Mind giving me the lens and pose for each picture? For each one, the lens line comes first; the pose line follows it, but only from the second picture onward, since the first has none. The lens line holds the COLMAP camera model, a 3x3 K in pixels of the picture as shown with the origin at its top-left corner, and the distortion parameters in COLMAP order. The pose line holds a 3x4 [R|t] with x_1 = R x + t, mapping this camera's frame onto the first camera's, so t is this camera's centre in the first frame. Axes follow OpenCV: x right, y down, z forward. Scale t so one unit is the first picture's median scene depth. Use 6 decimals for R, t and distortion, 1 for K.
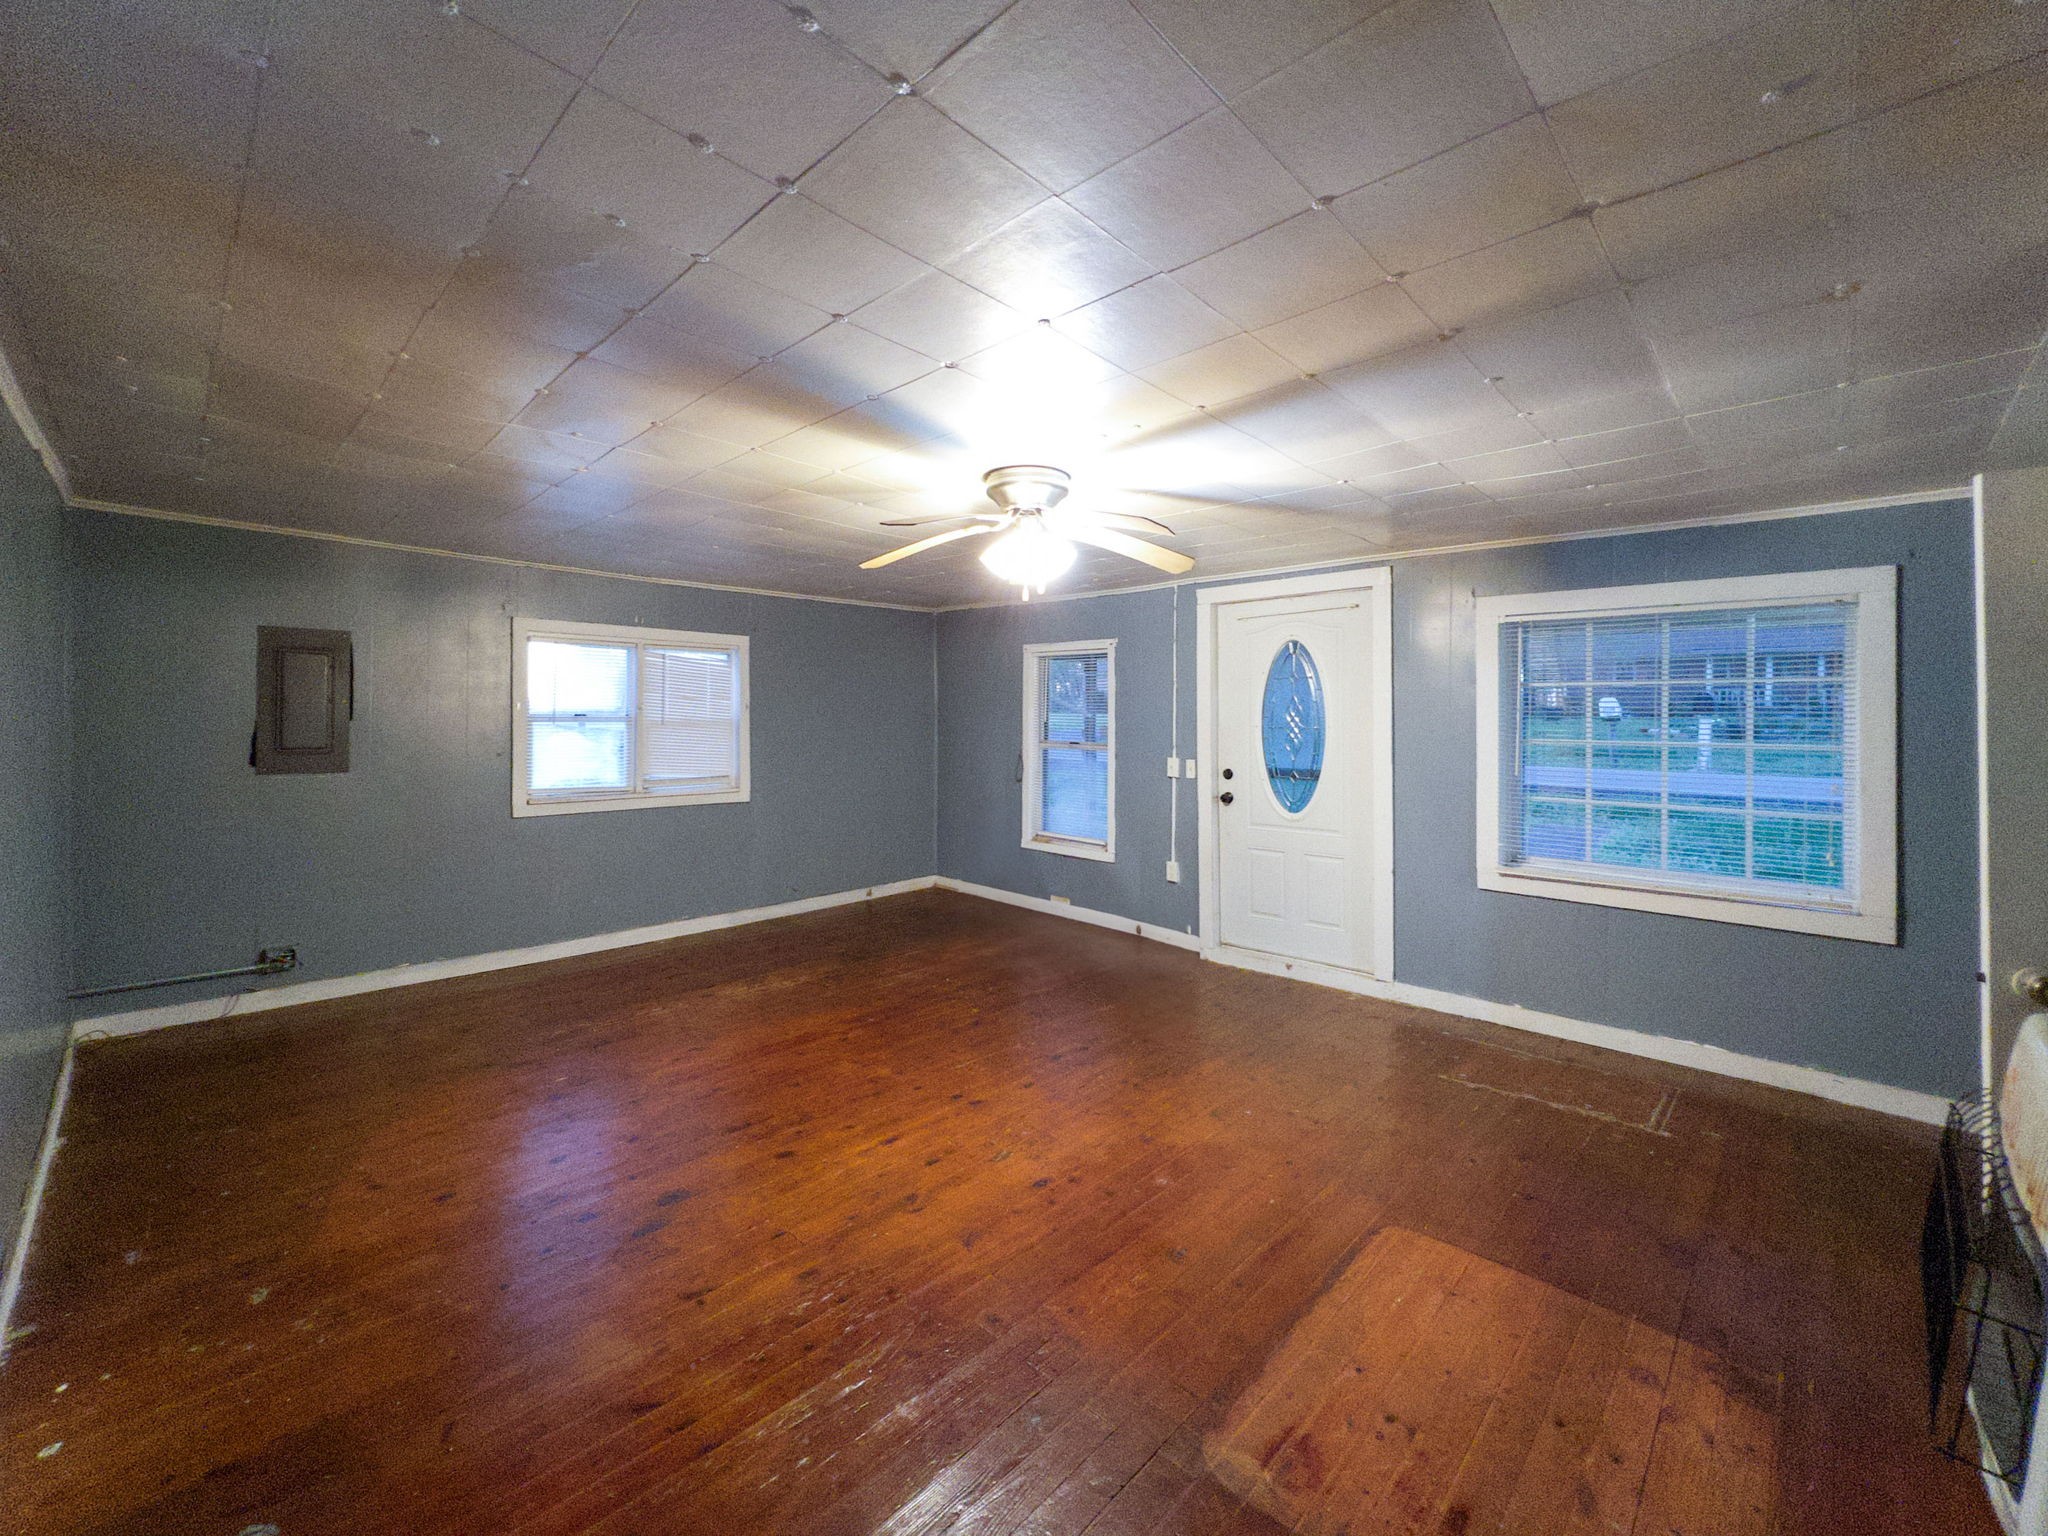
lens RADIAL K [[829.2, 0, 968.5], [0, 829.2, 712.5], [0, 0, 1]] dist [0.001546, 0.000176]
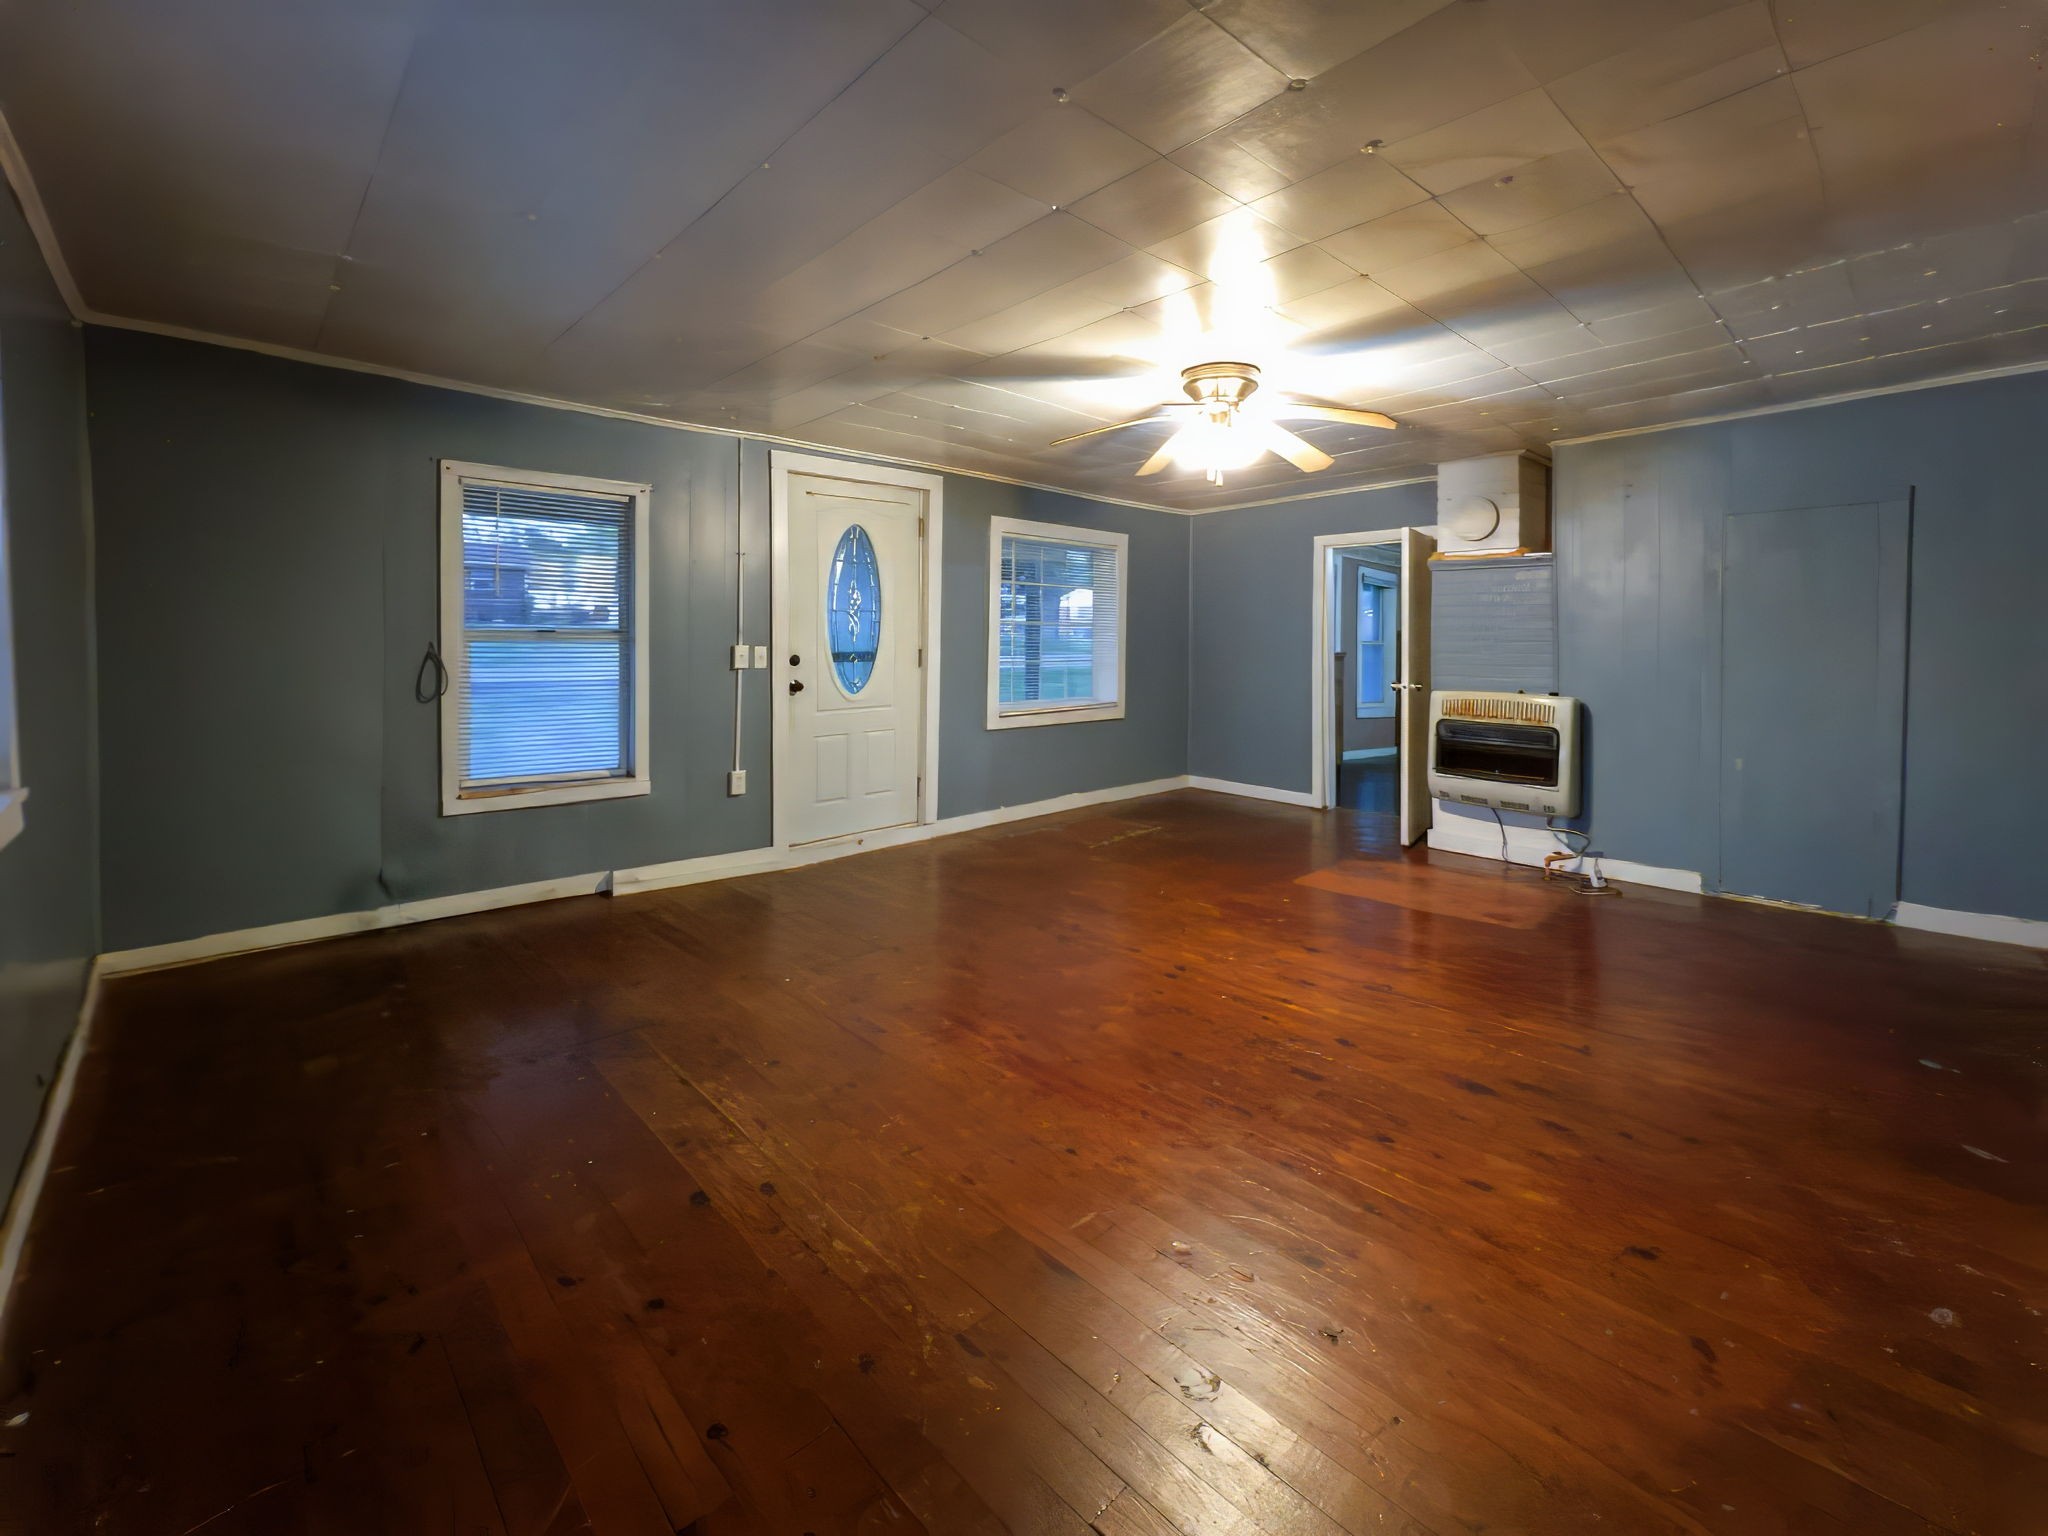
lens RADIAL K [[913.8, 0, 1003.7], [0, 913.8, 639.0], [0, 0, 1]] dist [0.000909, 0.000316]
pose [[0.009528, -0.013111, 0.999869, -0.689961], [-0.015649, 0.999790, 0.013259, 0.033223], [-0.999832, -0.015773, 0.009321, 0.754870]]
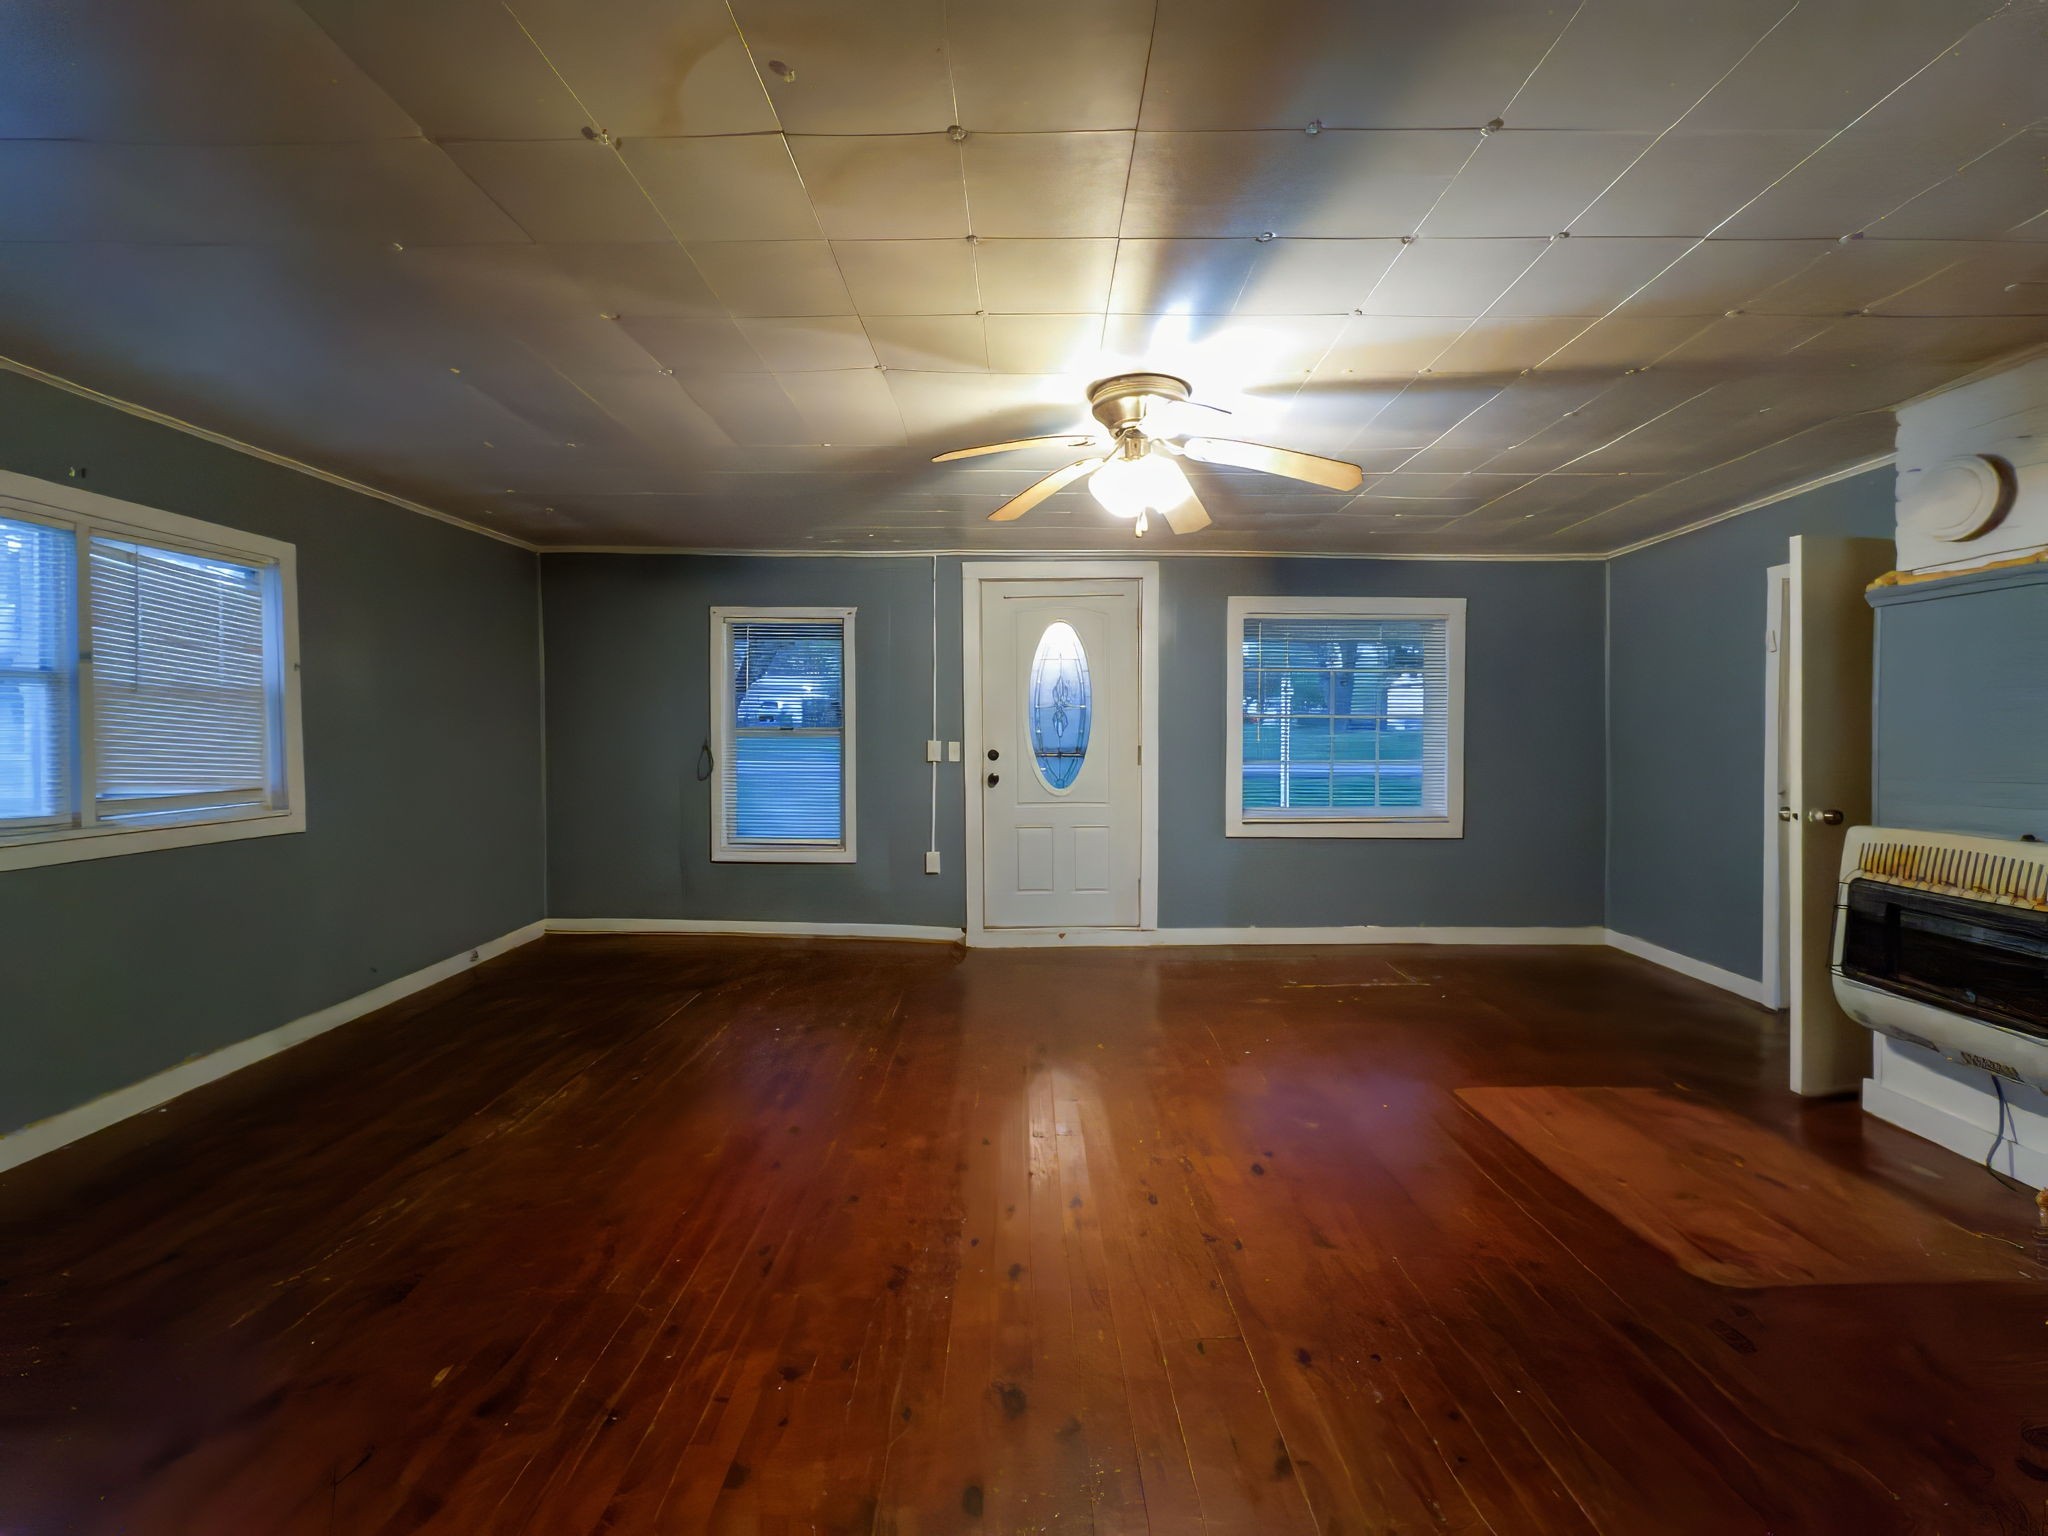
lens RADIAL K [[862.6, 0, 994.4], [0, 862.6, 742.0], [0, 0, 1]] dist [0.001090, 0.000413]
pose [[0.708534, -0.013772, 0.705542, -0.405349], [-0.002644, 0.999751, 0.022171, 0.035667], [-0.705672, -0.017575, 0.708321, 0.272550]]
